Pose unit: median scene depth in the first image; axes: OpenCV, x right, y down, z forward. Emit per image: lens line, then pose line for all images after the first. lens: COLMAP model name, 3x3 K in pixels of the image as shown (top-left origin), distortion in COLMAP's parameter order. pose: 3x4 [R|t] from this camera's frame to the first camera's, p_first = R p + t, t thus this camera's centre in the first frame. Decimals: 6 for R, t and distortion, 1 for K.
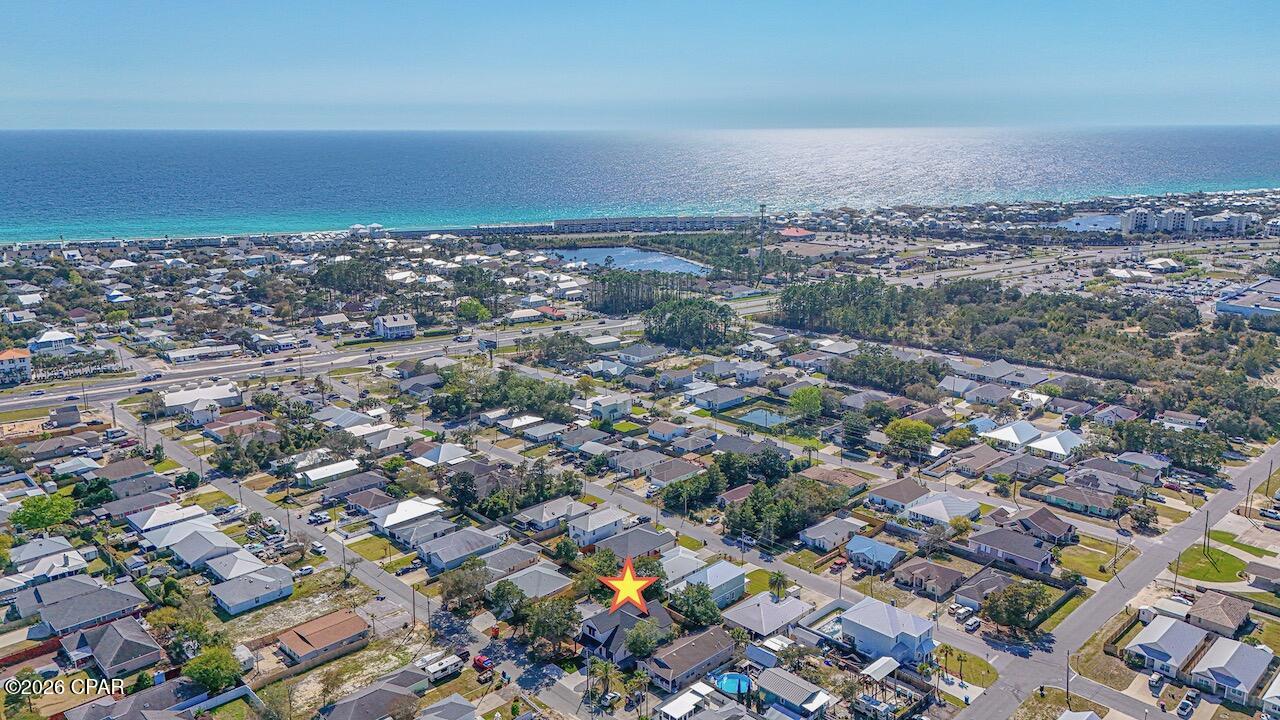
lens RADIAL K [[932.3, 0, 640.0], [0, 932.3, 360.0], [0, 0, 1]] dist [0.086968, -0.084944]
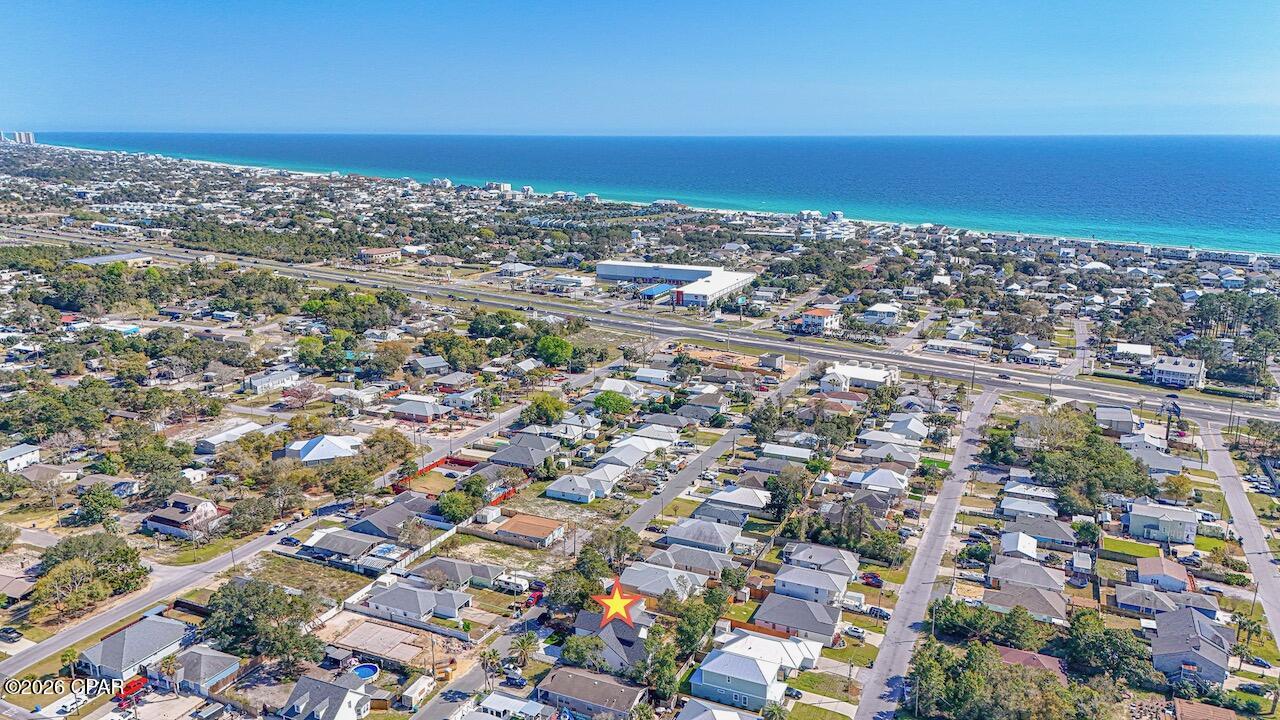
lens RADIAL K [[932.3, 0, 640.0], [0, 932.3, 360.0], [0, 0, 1]] dist [0.086968, -0.084944]
pose [[0.365876, 0.227460, -0.902439, 0.537092], [-0.233809, 0.961039, 0.147437, -0.098573], [0.900815, 0.157055, 0.404804, 0.391053]]
